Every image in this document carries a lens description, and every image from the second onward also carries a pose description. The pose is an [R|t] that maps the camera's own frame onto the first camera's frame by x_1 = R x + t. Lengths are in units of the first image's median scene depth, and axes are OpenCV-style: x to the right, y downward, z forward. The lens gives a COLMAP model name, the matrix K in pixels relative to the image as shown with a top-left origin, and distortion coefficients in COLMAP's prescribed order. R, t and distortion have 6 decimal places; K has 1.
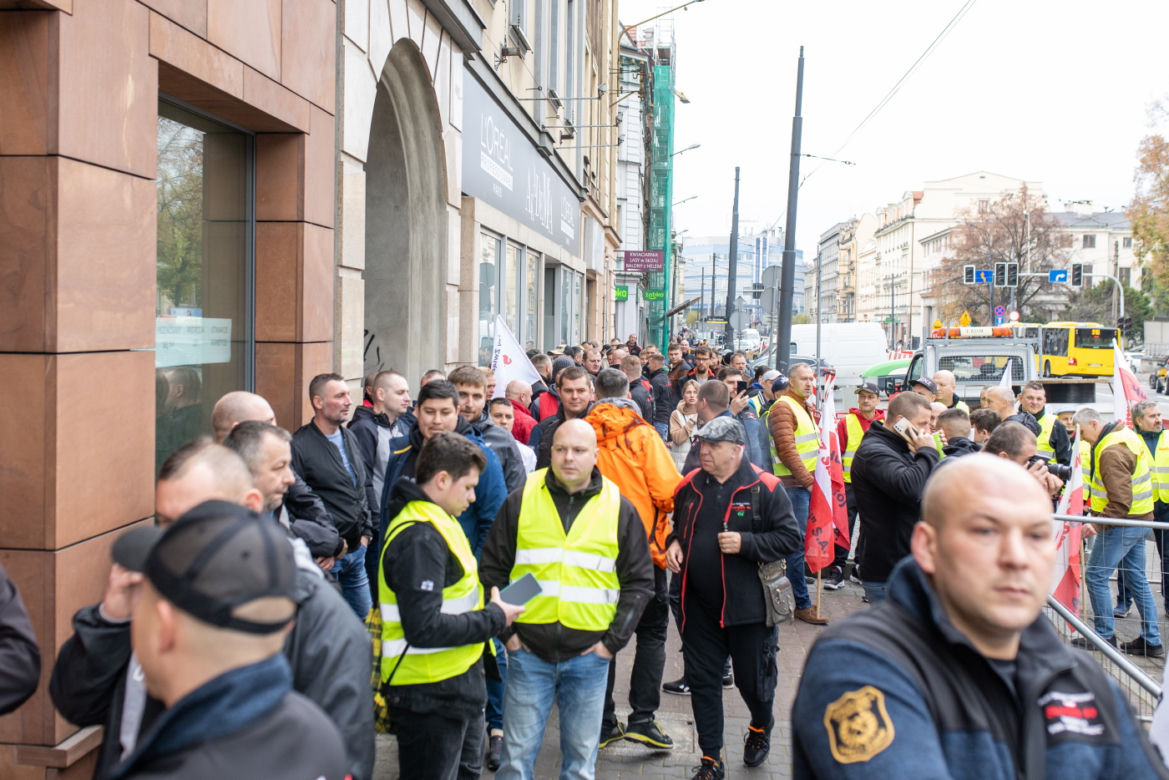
lens RADIAL K [[1292.9, 0, 584.5], [0, 1292.9, 390.0], [0, 0, 1]] dist [-0.014921, -0.006403]
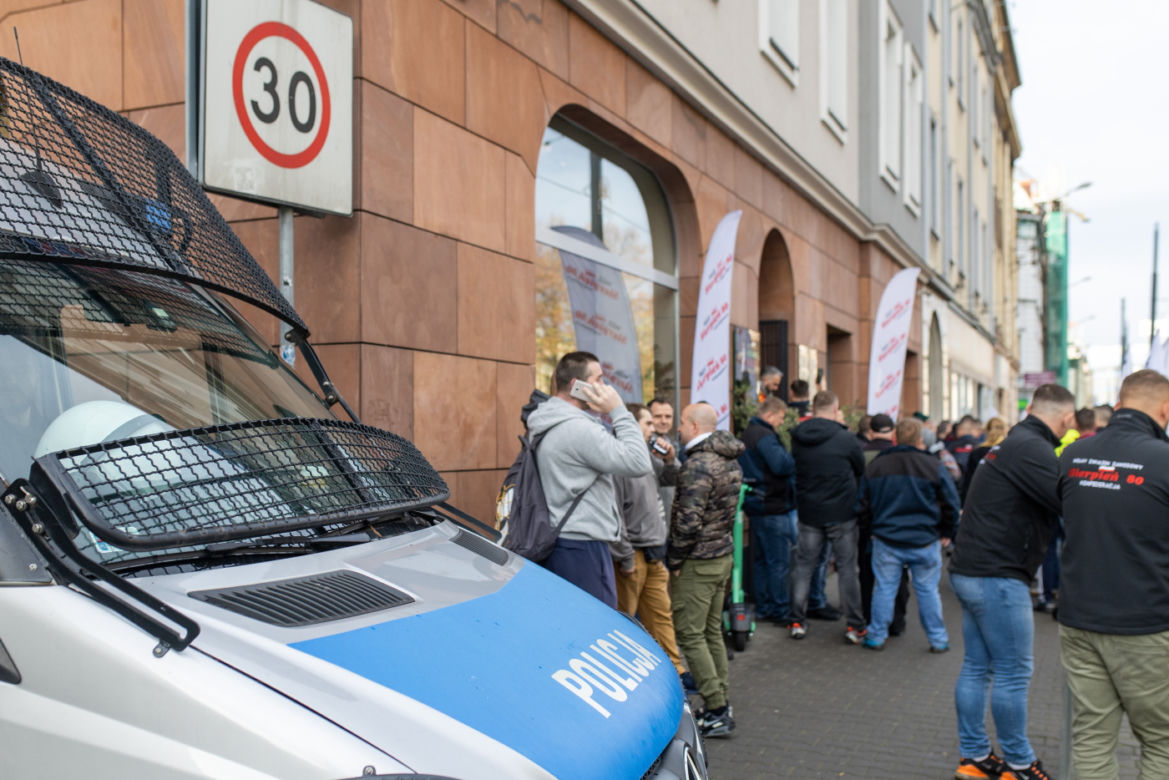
lens RADIAL K [[1292.9, 0, 584.5], [0, 1292.9, 390.0], [0, 0, 1]] dist [-0.014921, -0.006403]
pose [[0.954580, -0.021454, -0.297181, -0.006676], [-0.006106, 0.995786, -0.091502, 0.032261], [0.297892, 0.089161, 0.950427, -0.371952]]
